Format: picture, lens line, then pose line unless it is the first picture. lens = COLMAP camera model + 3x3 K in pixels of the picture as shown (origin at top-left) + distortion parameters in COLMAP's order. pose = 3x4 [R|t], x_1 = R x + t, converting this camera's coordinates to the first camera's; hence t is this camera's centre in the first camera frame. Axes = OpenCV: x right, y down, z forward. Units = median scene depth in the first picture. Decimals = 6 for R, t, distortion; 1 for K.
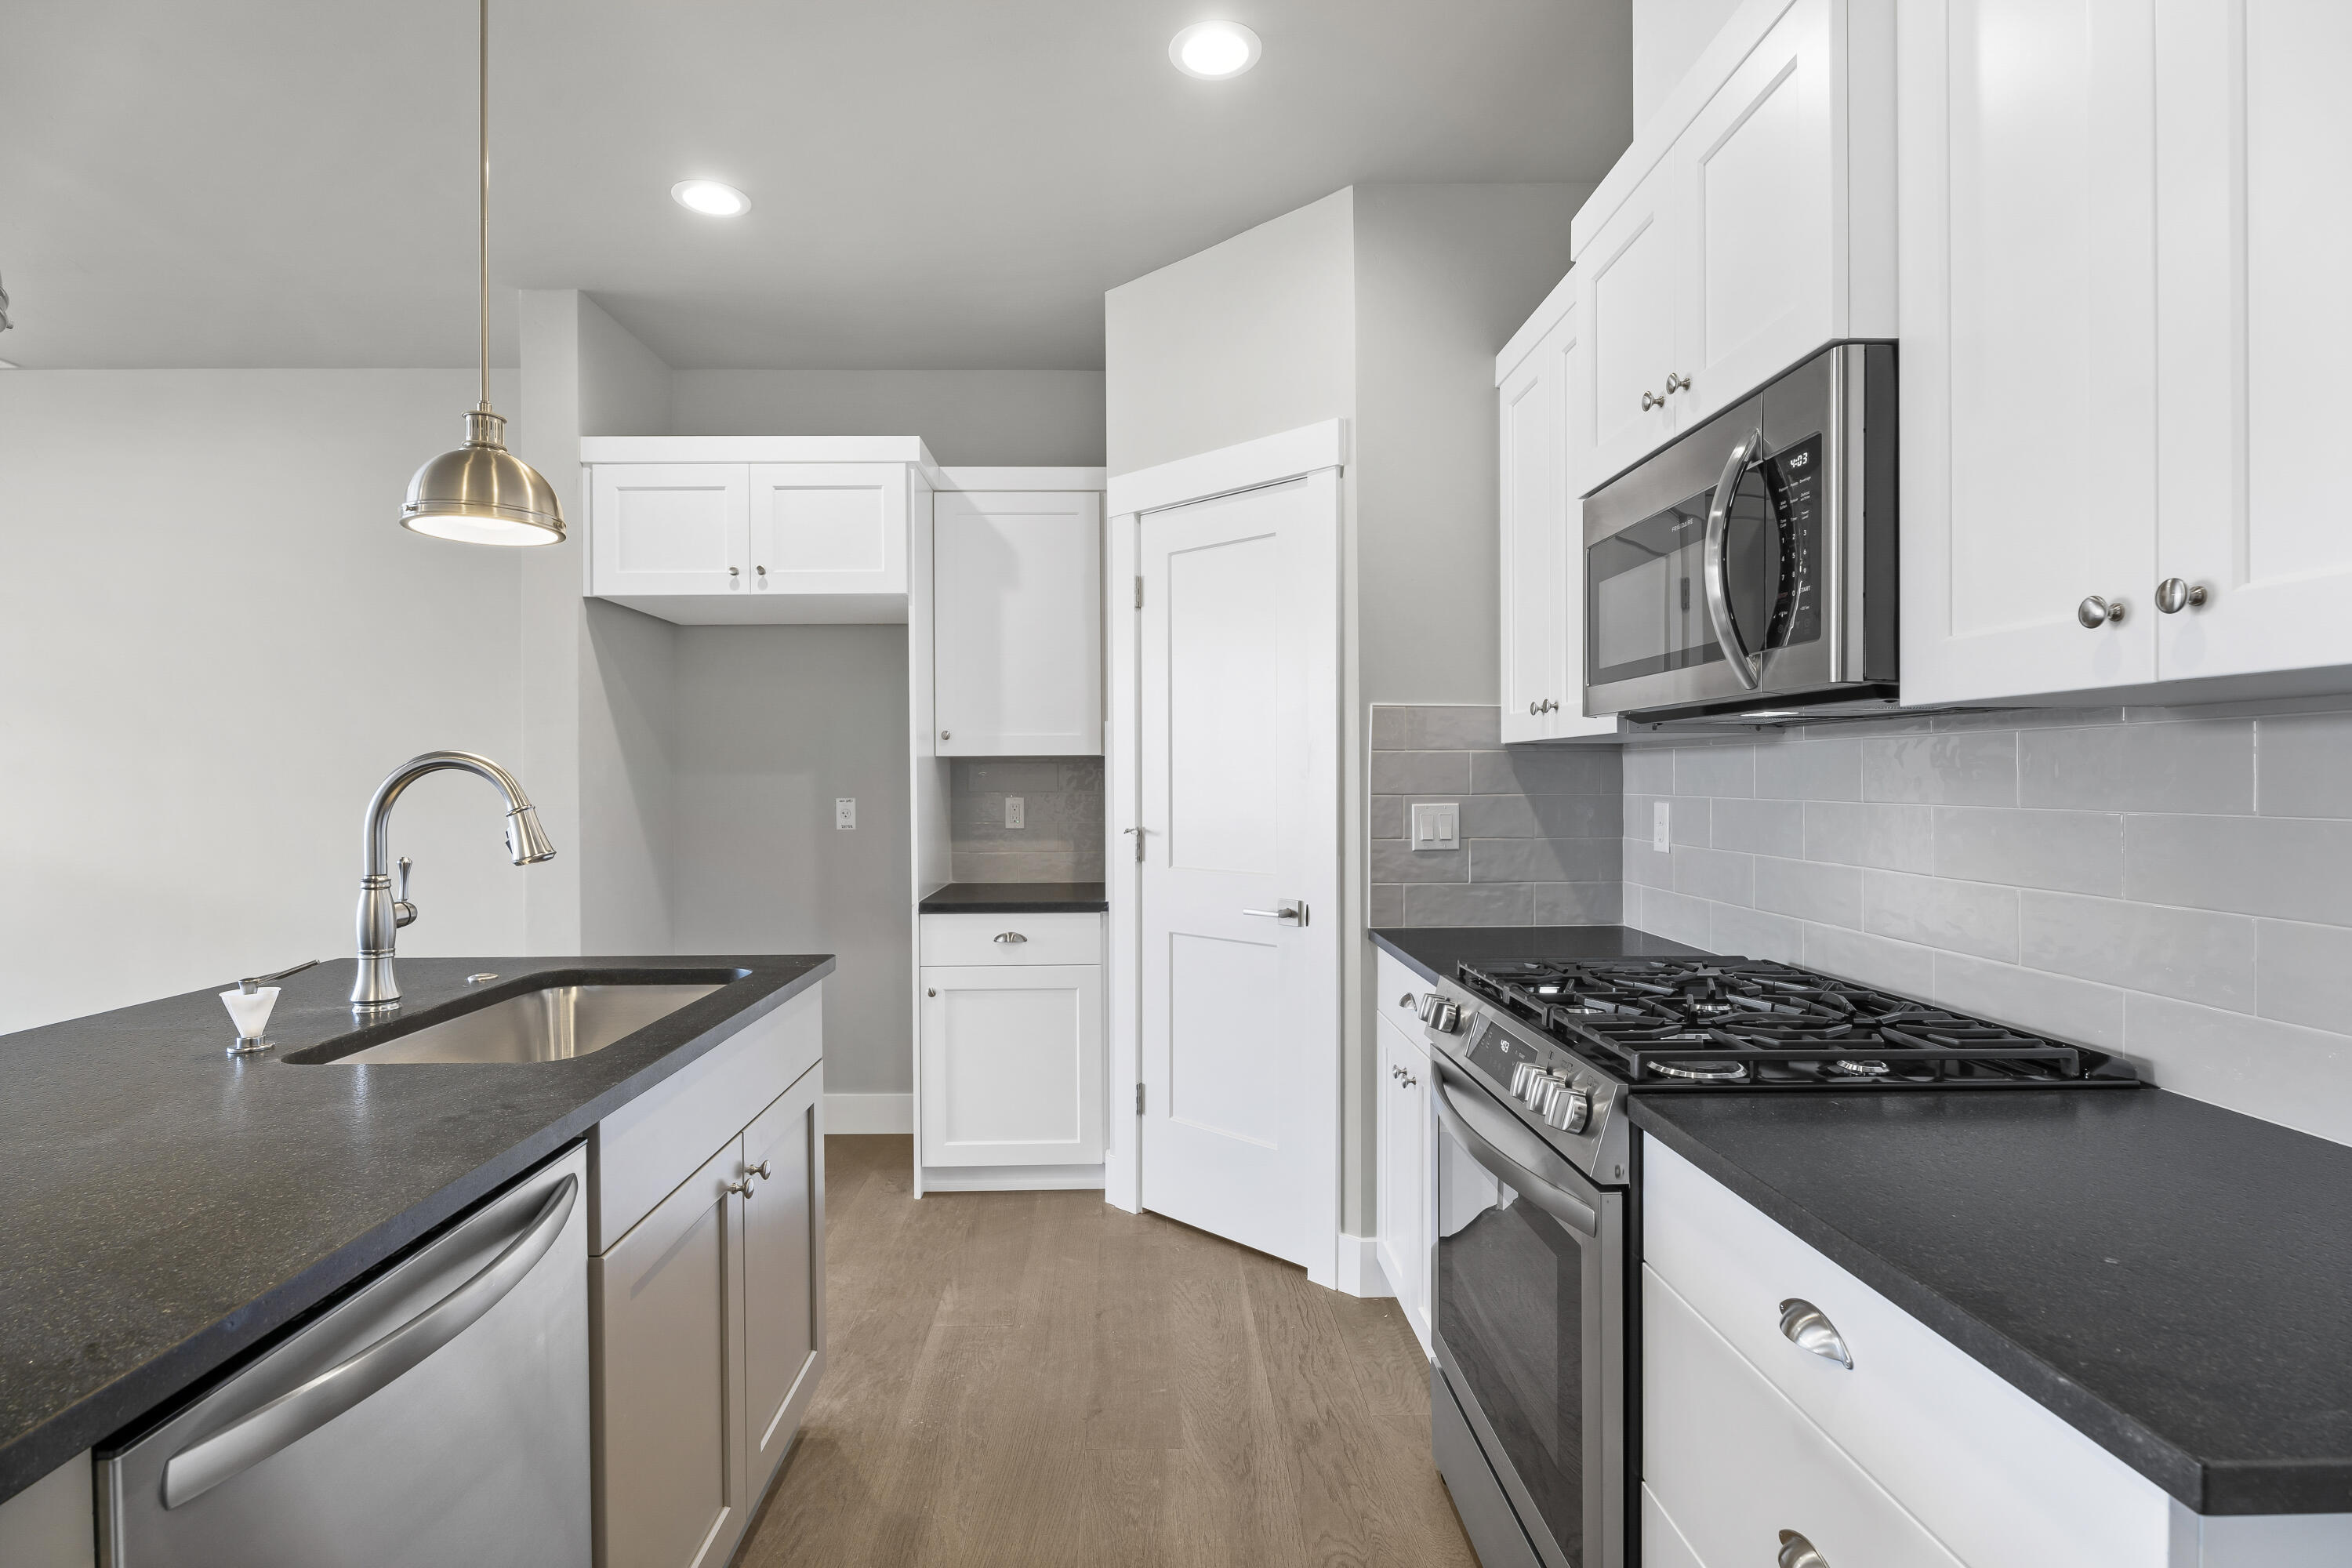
lens RADIAL K [[1134.7, 0, 1176.0], [0, 1134.7, 784.0], [0, 0, 1]] dist [-0.001150, -0.000018]
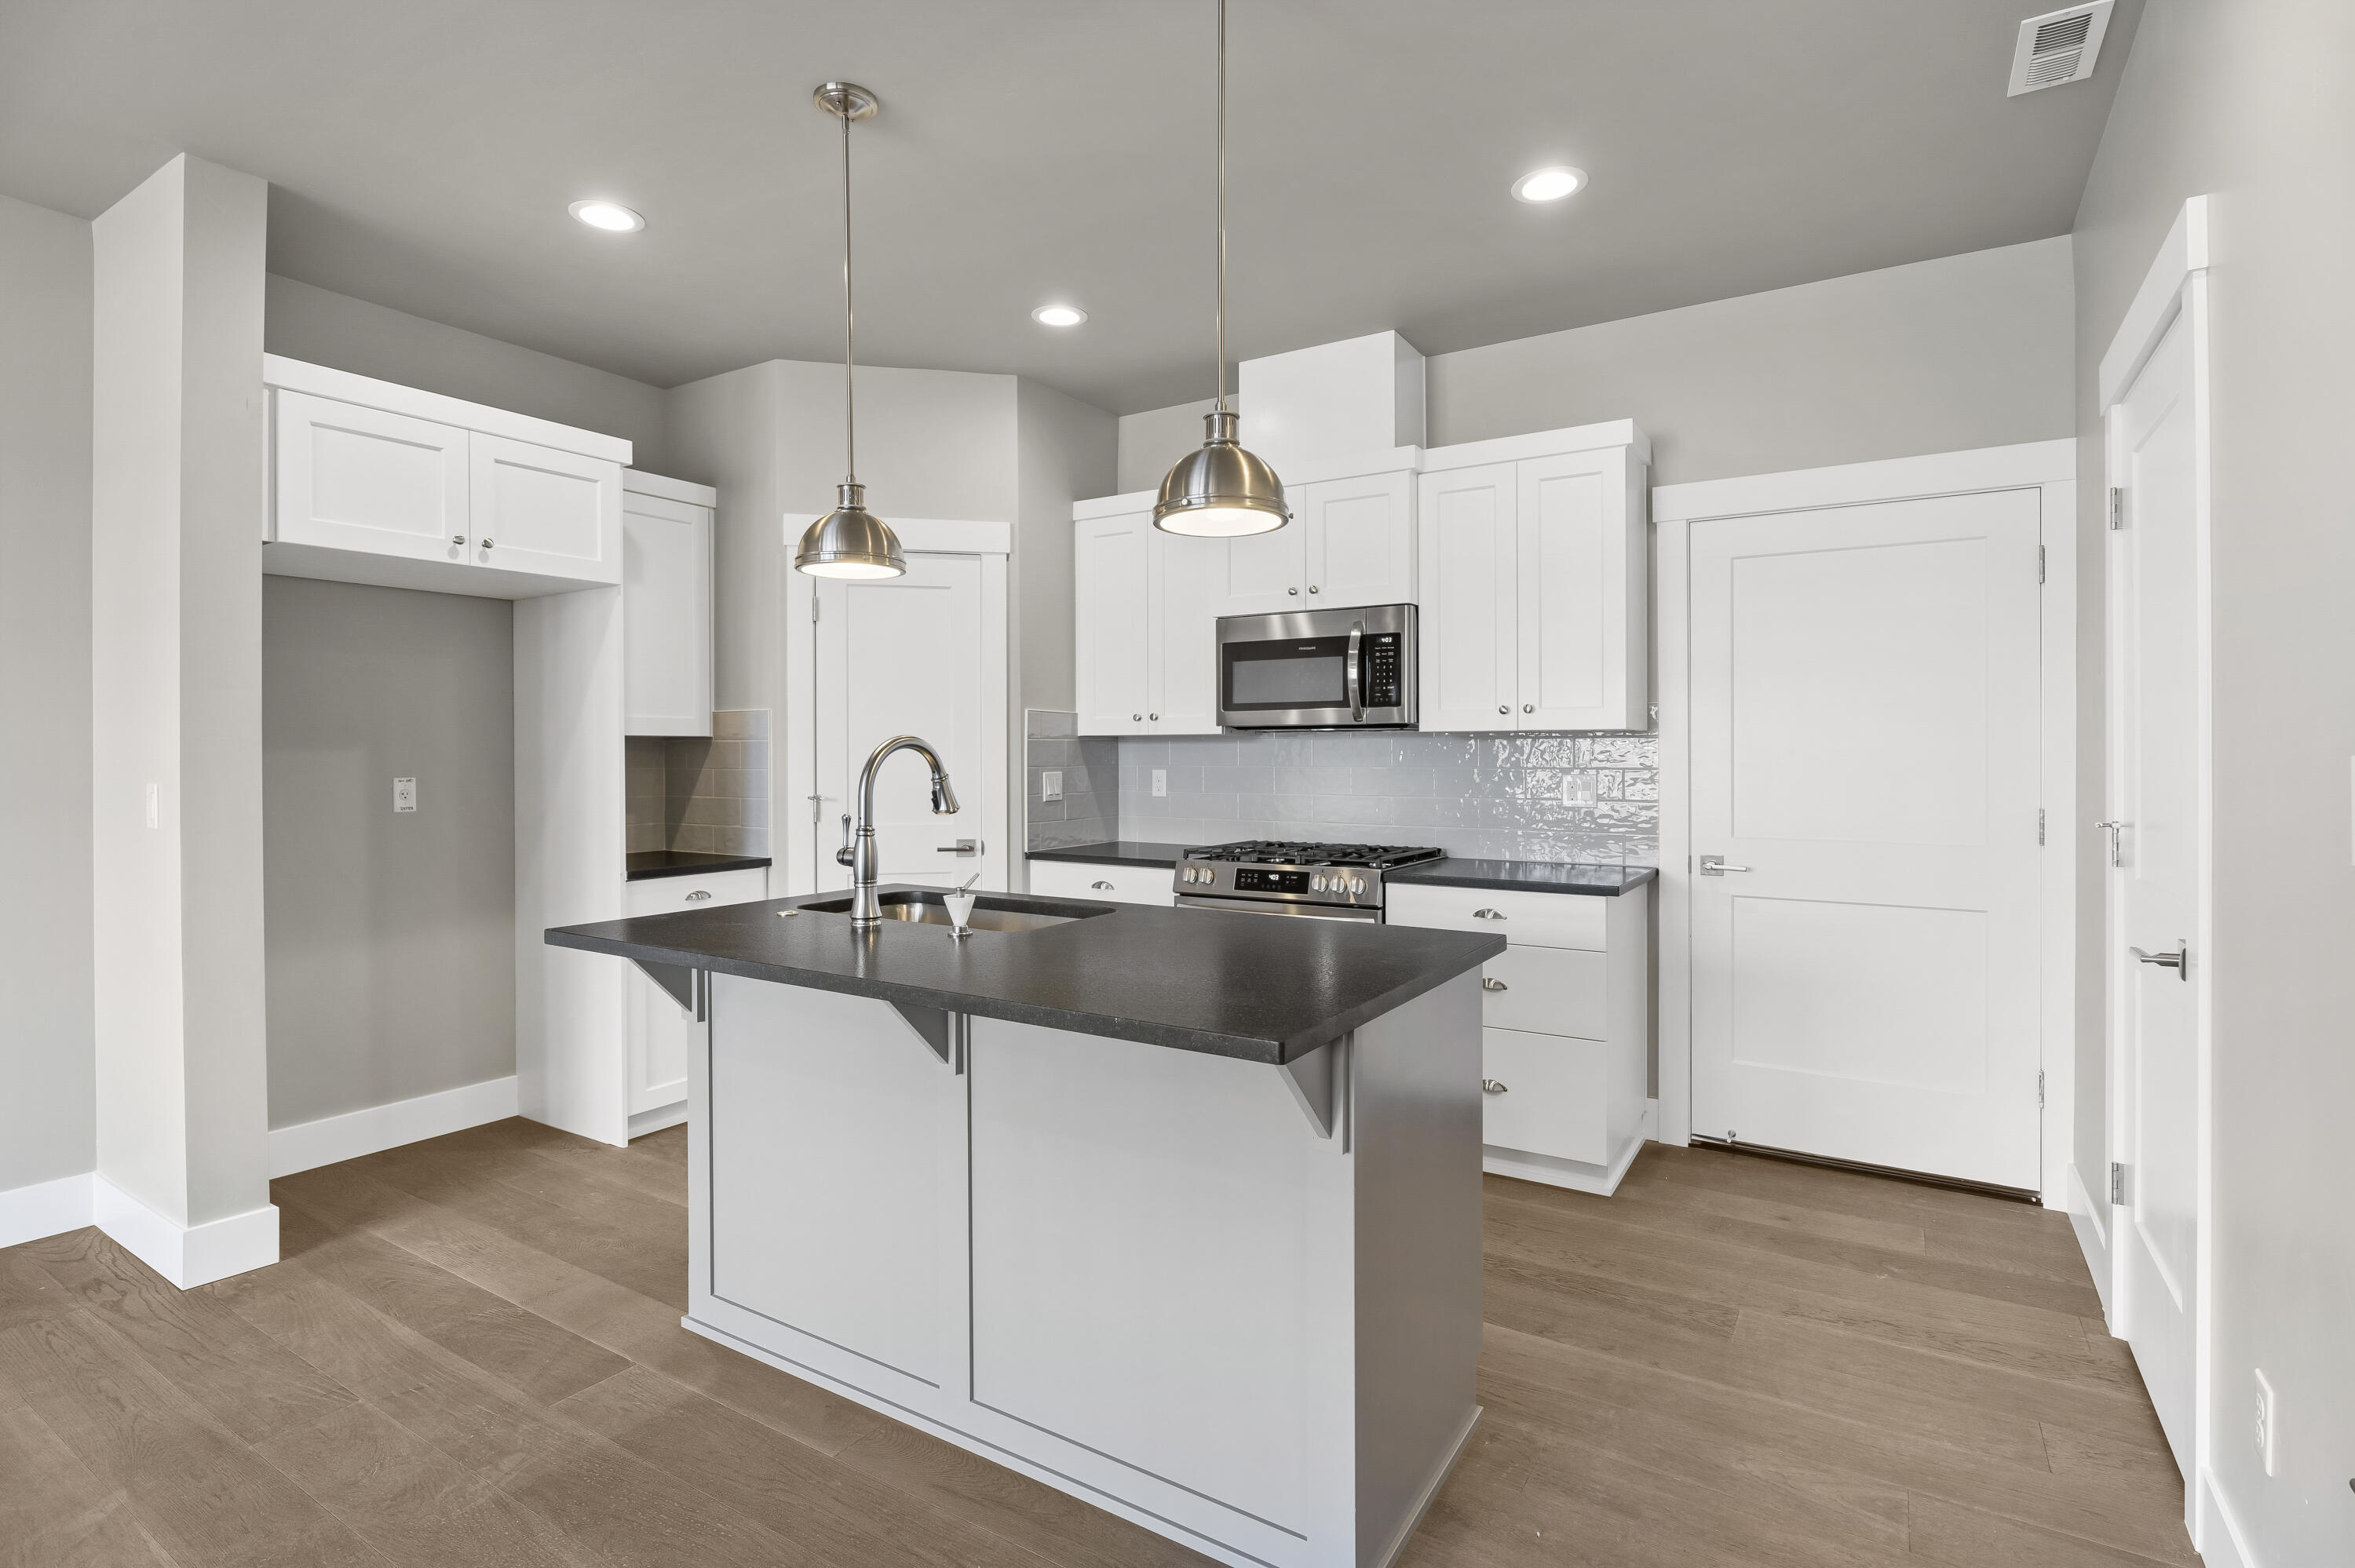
lens RADIAL K [[1138.5, 0, 1174.0], [0, 1138.5, 756.6], [0, 0, 1]] dist [-0.001252, -0.000235]
pose [[0.554547, 0.001593, 0.832151, -1.022327], [0.003267, 0.999986, -0.004091, 0.001722], [-0.832146, 0.004988, 0.554535, -0.041914]]
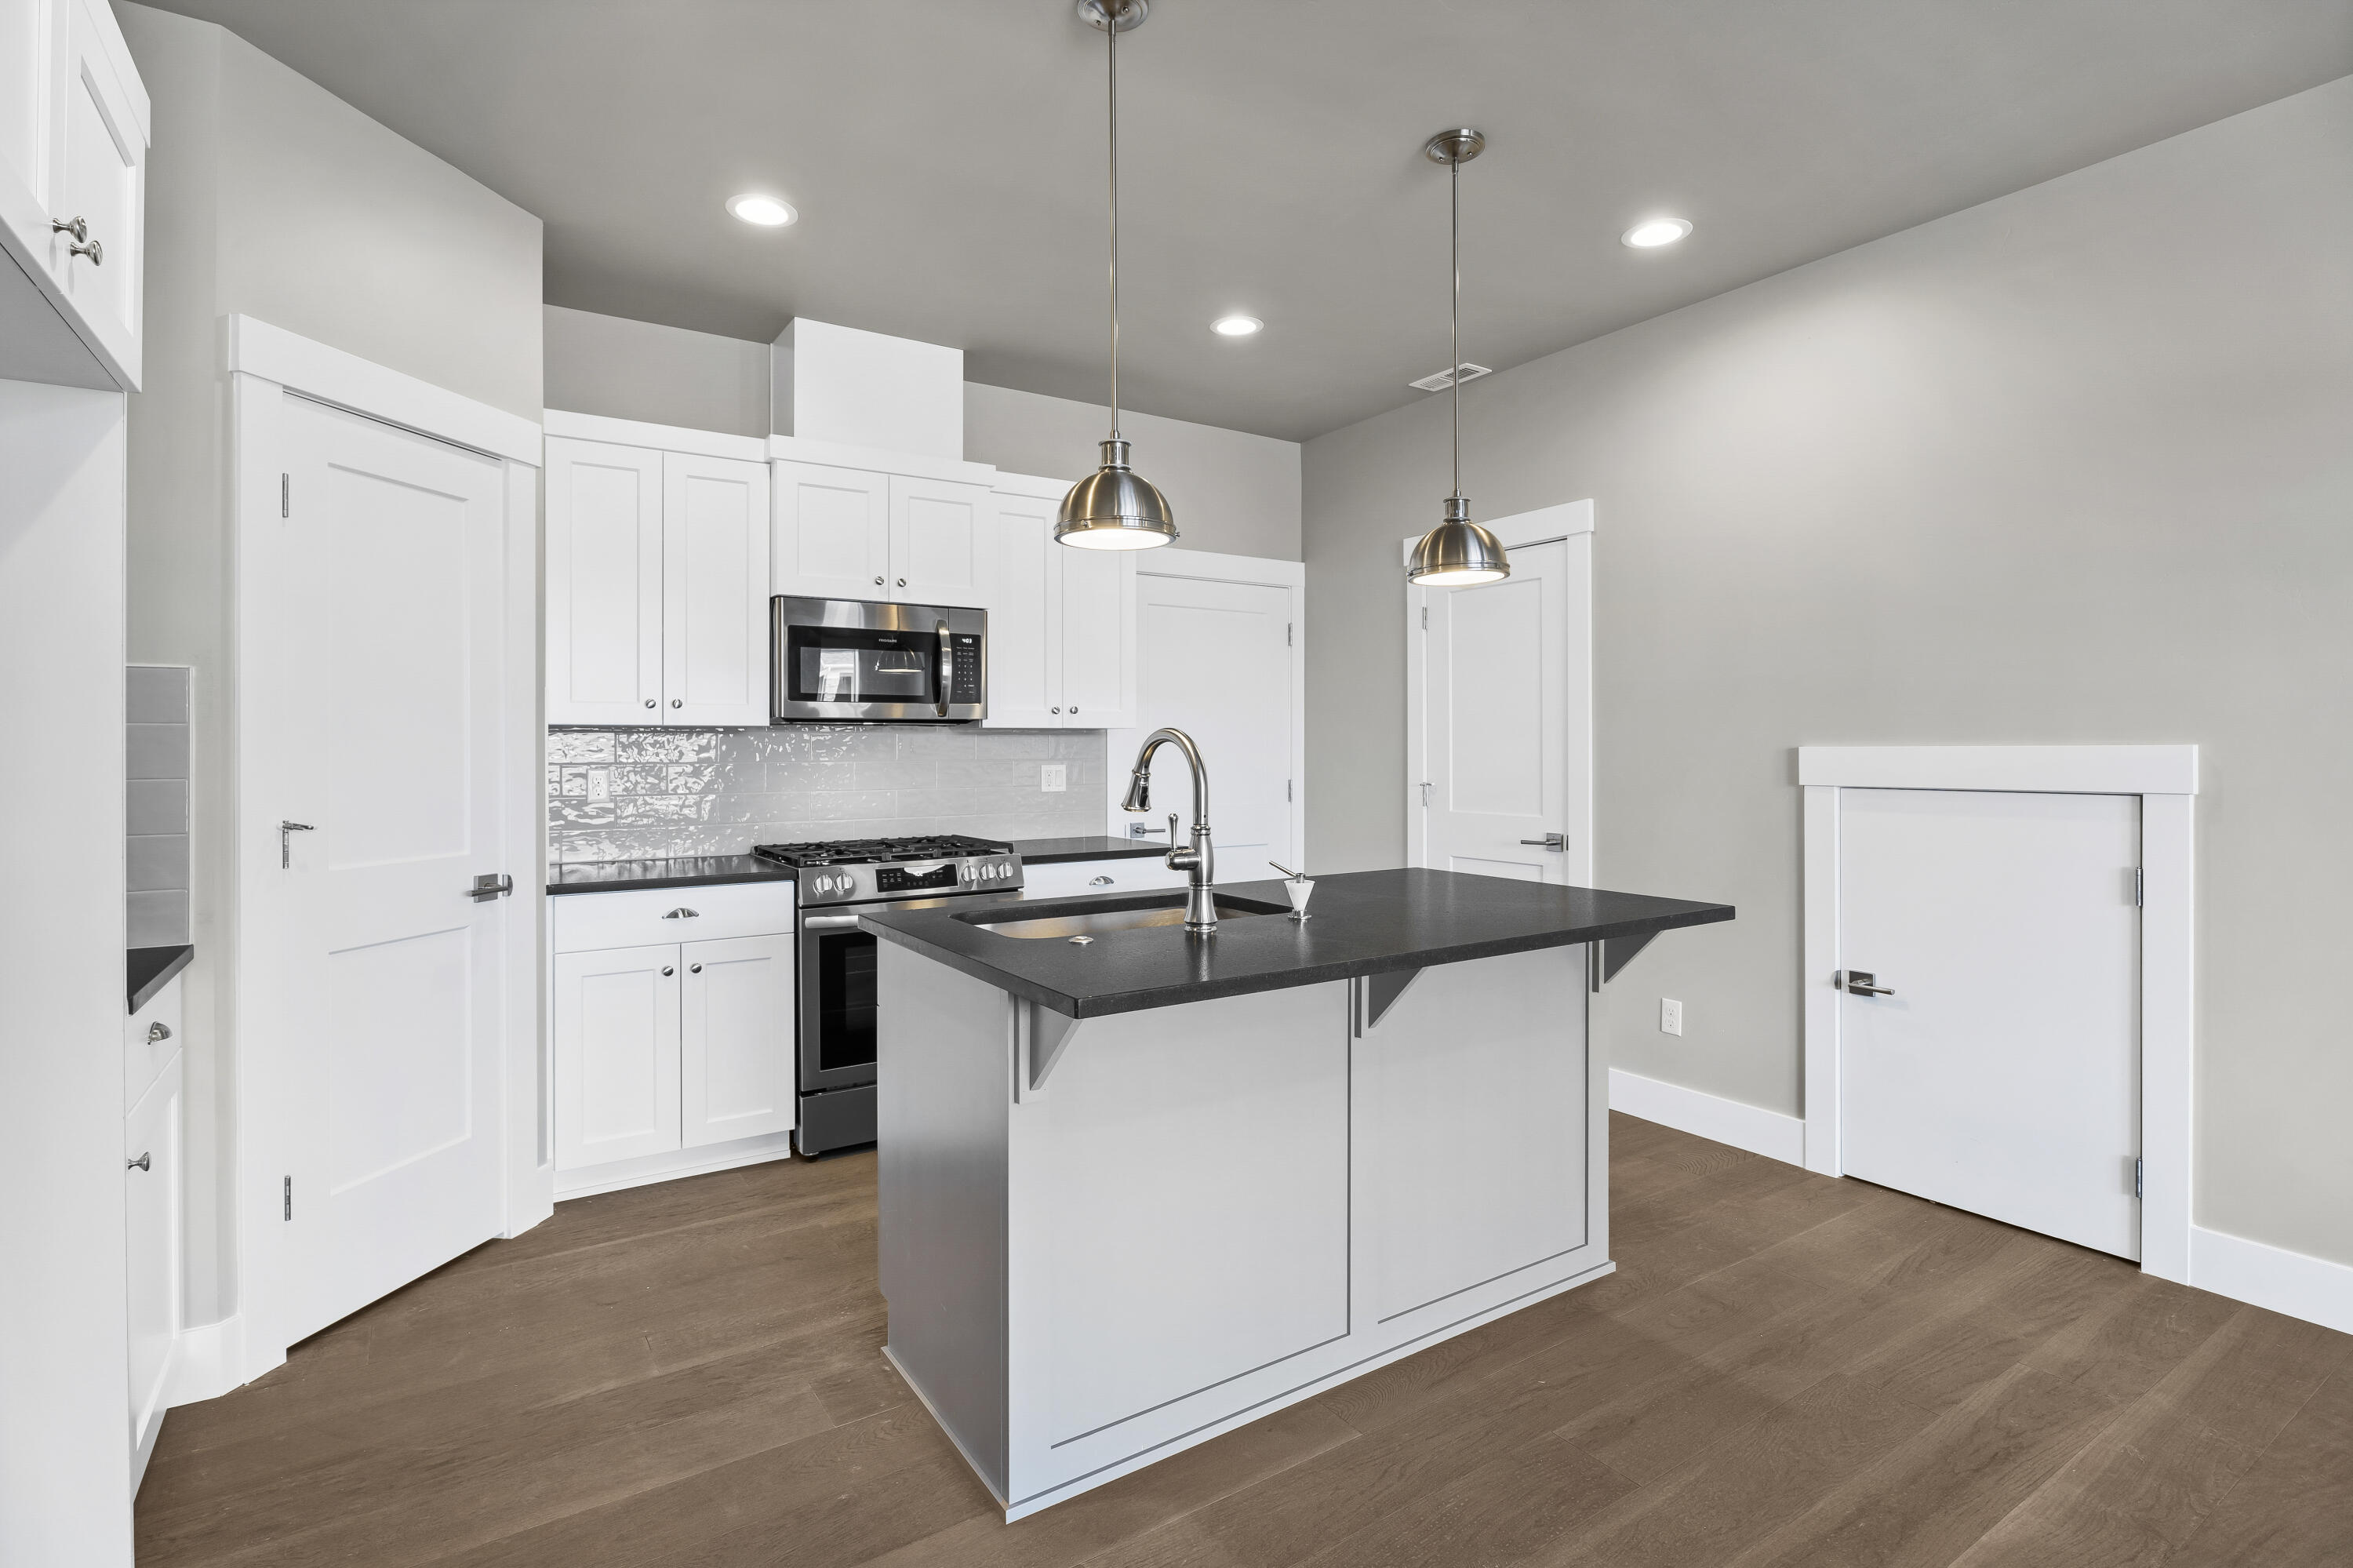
lens RADIAL K [[1121.8, 0, 1171.9], [0, 1121.8, 744.4], [0, 0, 1]] dist [-0.001973, -0.000162]
pose [[-0.528962, 0.006663, 0.848620, -1.098034], [0.009053, 0.999957, -0.002208, -0.005195], [-0.848598, 0.006515, -0.528999, 1.054370]]
